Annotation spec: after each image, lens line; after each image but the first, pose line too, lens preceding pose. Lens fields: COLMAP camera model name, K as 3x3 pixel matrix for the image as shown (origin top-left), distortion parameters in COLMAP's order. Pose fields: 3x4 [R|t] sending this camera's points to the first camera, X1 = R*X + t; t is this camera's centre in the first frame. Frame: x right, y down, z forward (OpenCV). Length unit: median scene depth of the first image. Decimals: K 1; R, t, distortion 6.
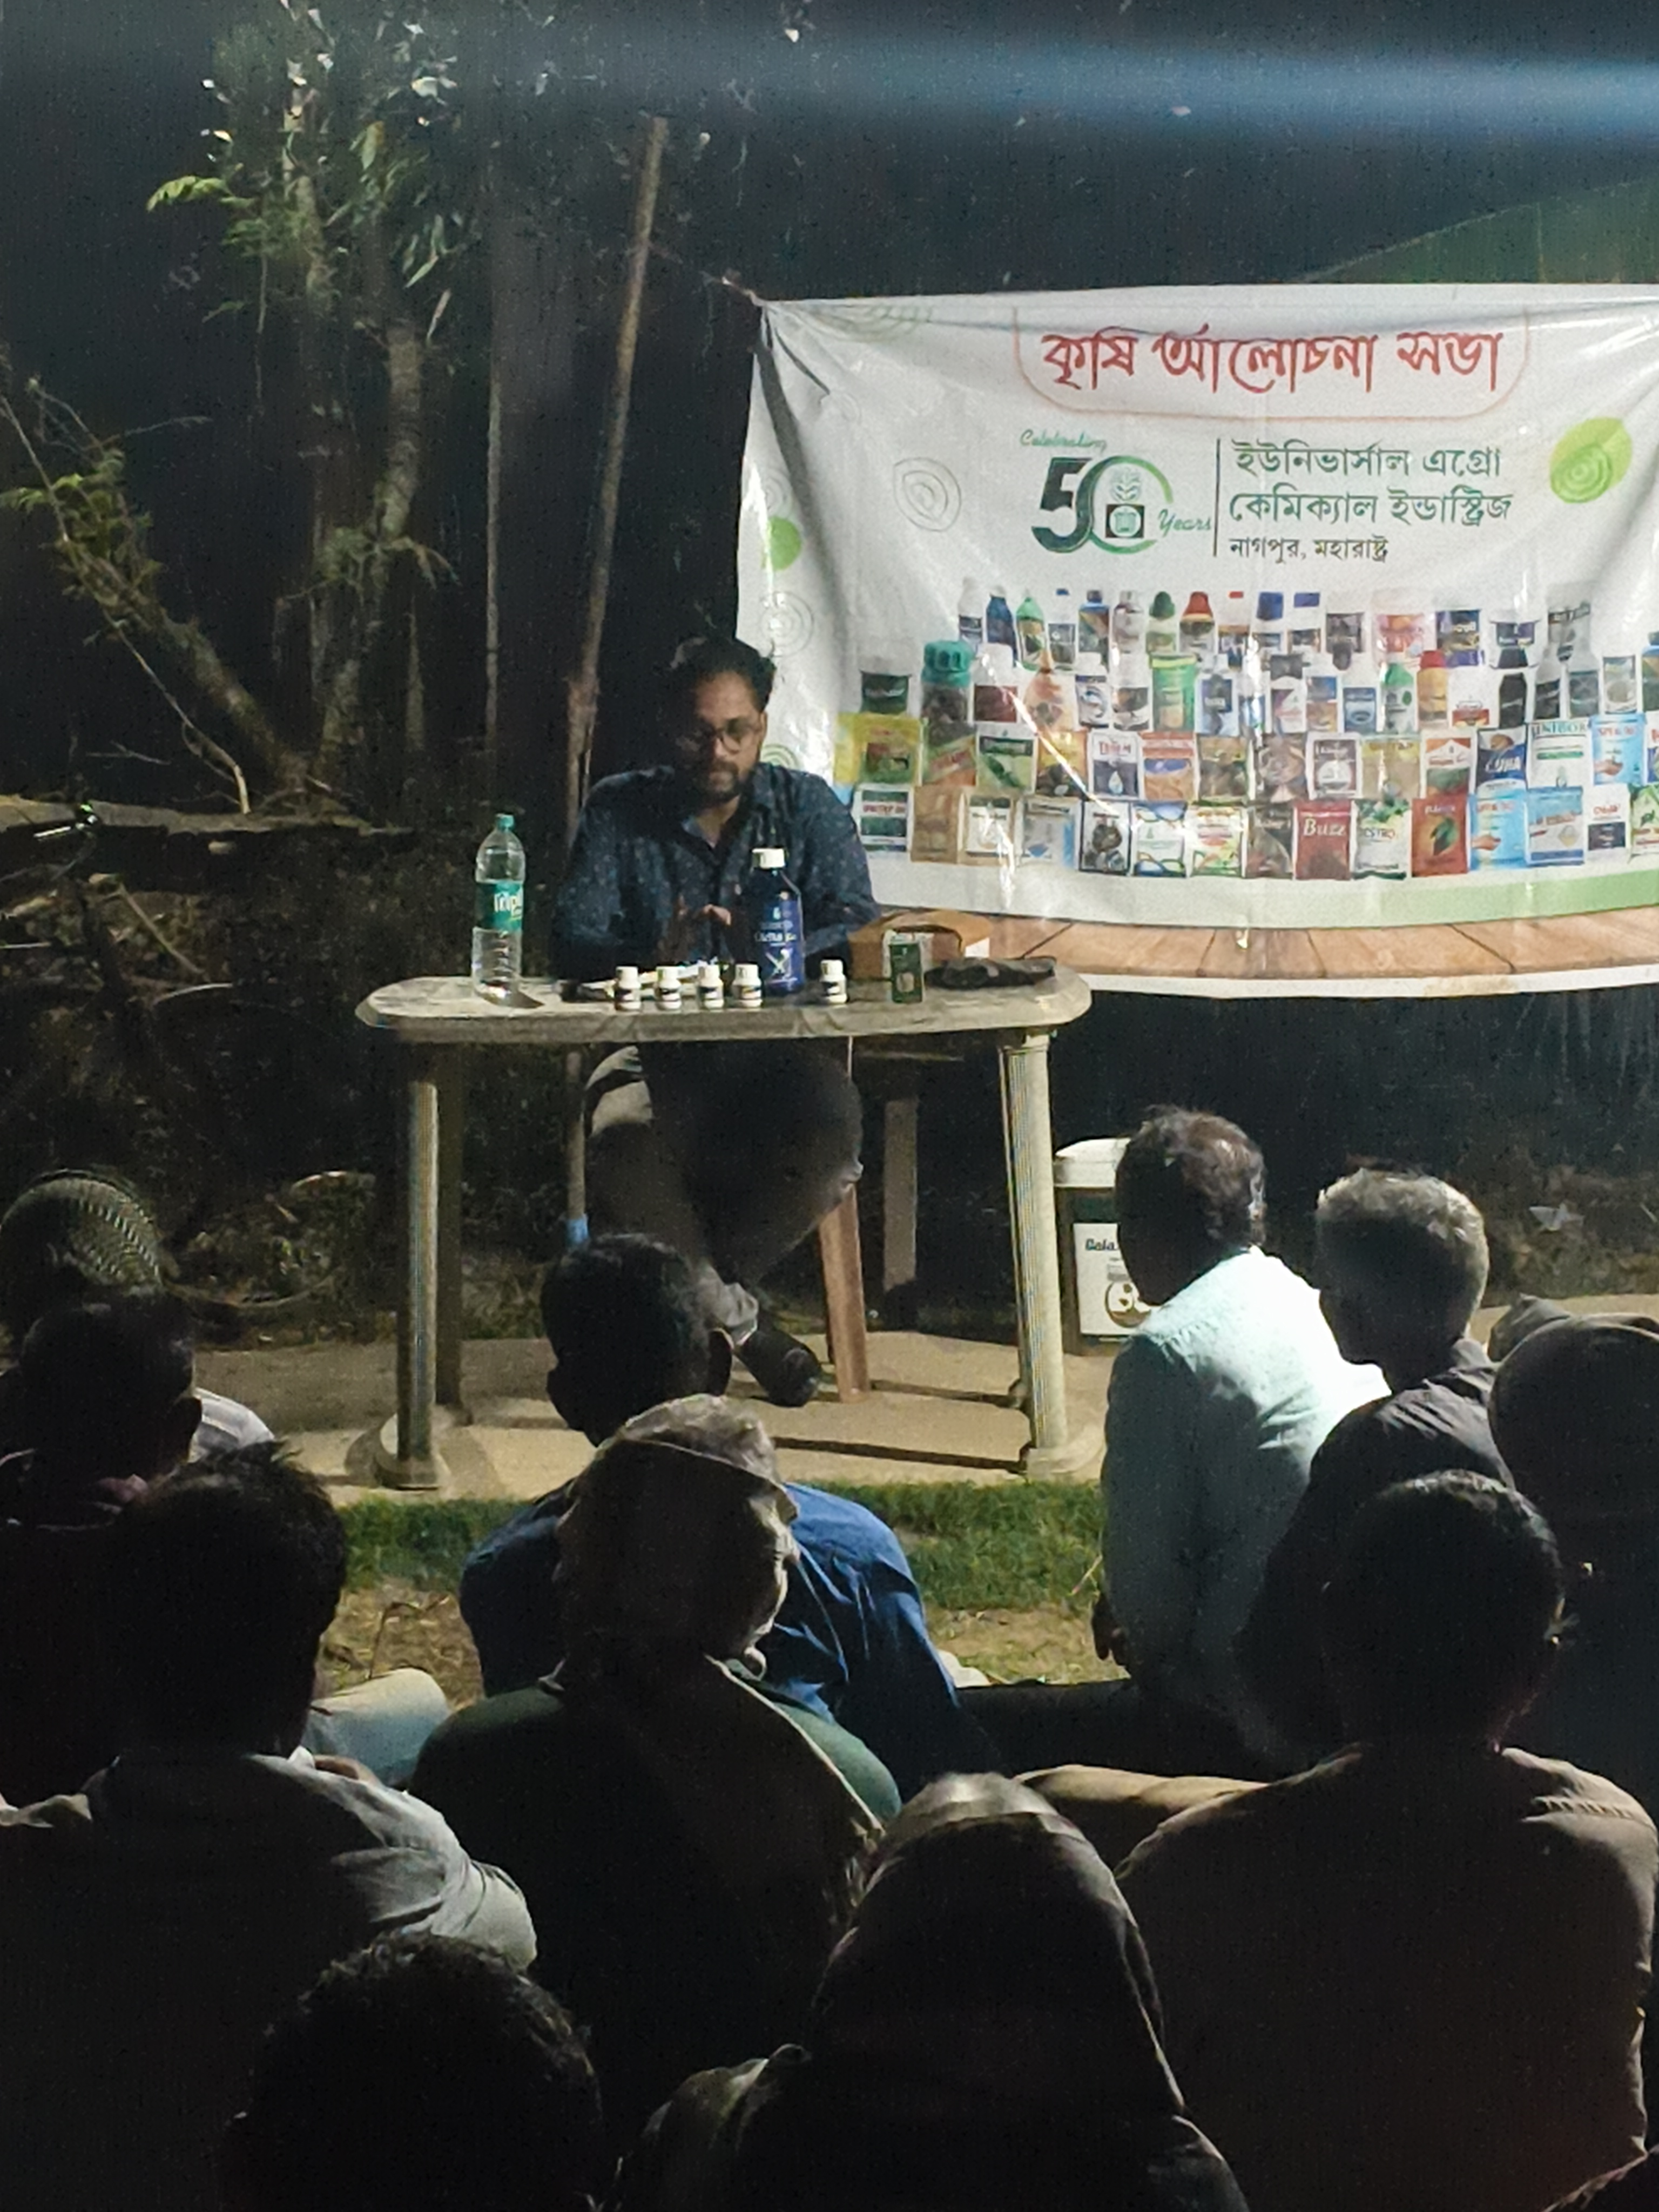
lens RADIAL K [[5110.9, 0, 735.1], [0, 5110.9, 1124.4], [0, 0, 1]] dist [0.107602, 0.000000]
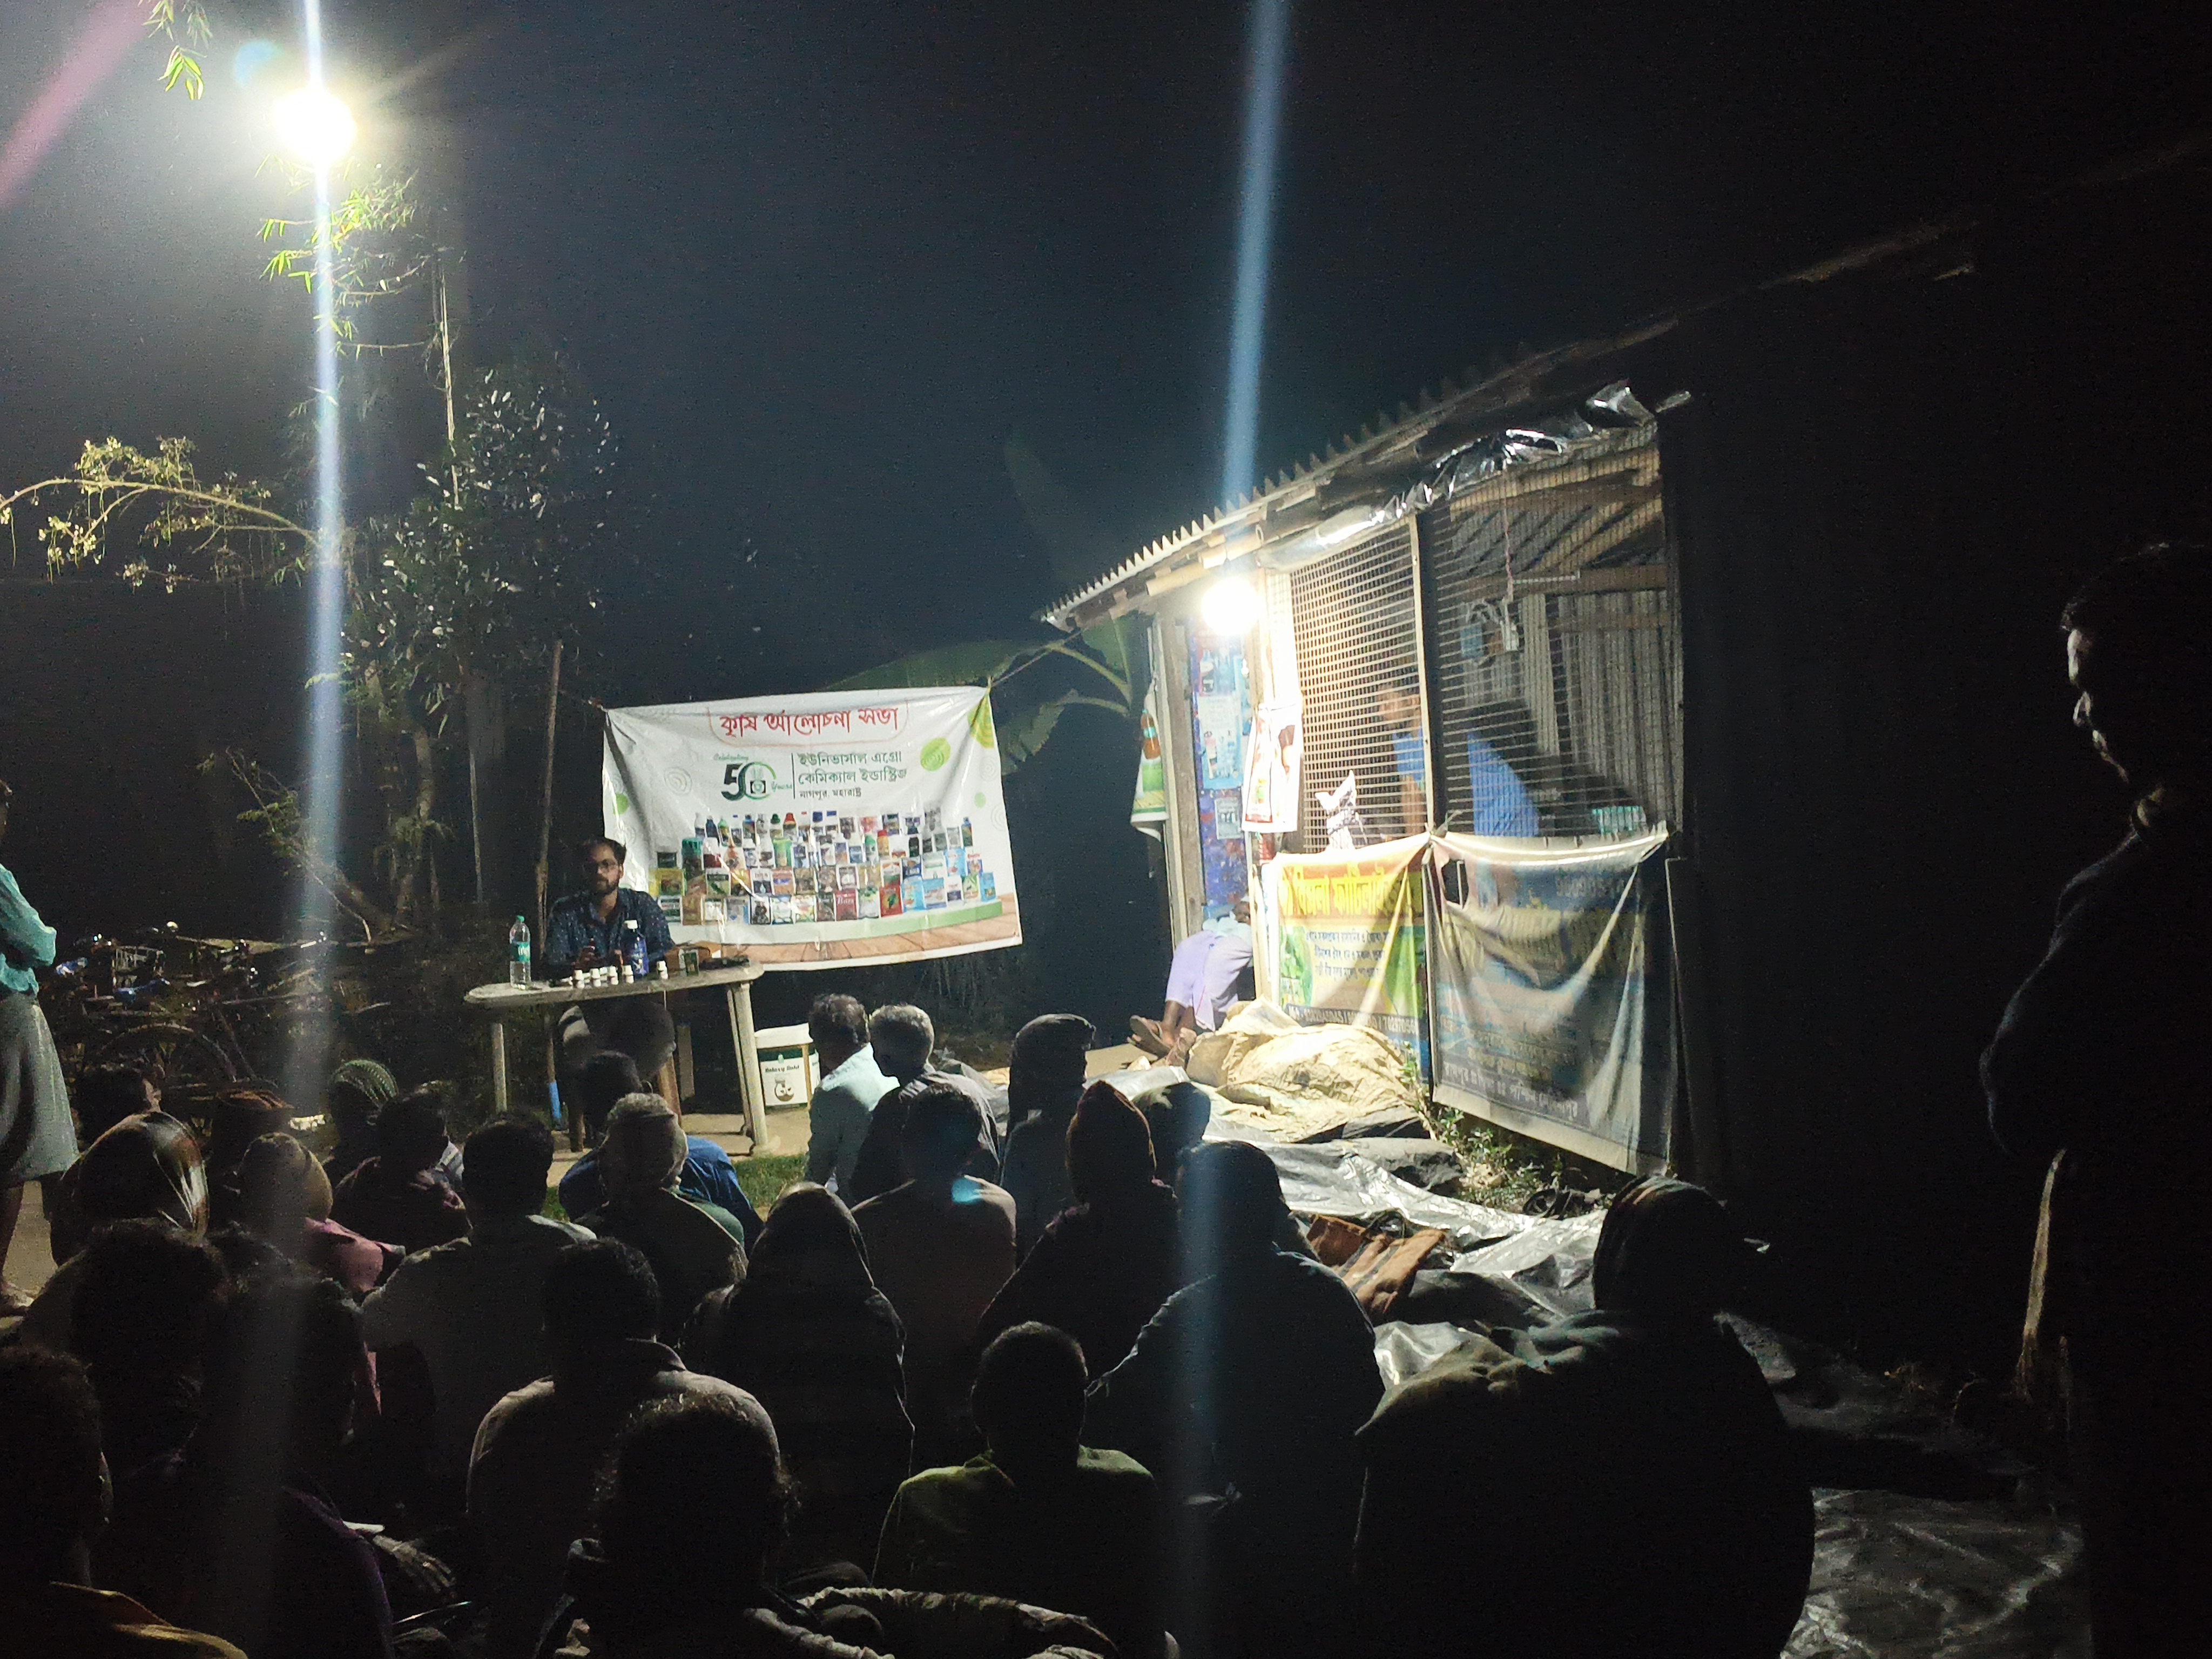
lens RADIAL K [[2221.9, 0, 1143.2], [0, 2221.9, 872.4], [0, 0, 1]] dist [0.030109, 0.000000]
pose [[0.963286, -0.069885, 0.259224, -0.029089], [0.091243, 0.993274, -0.071286, 0.021024], [-0.252498, 0.092321, 0.963183, -0.112403]]
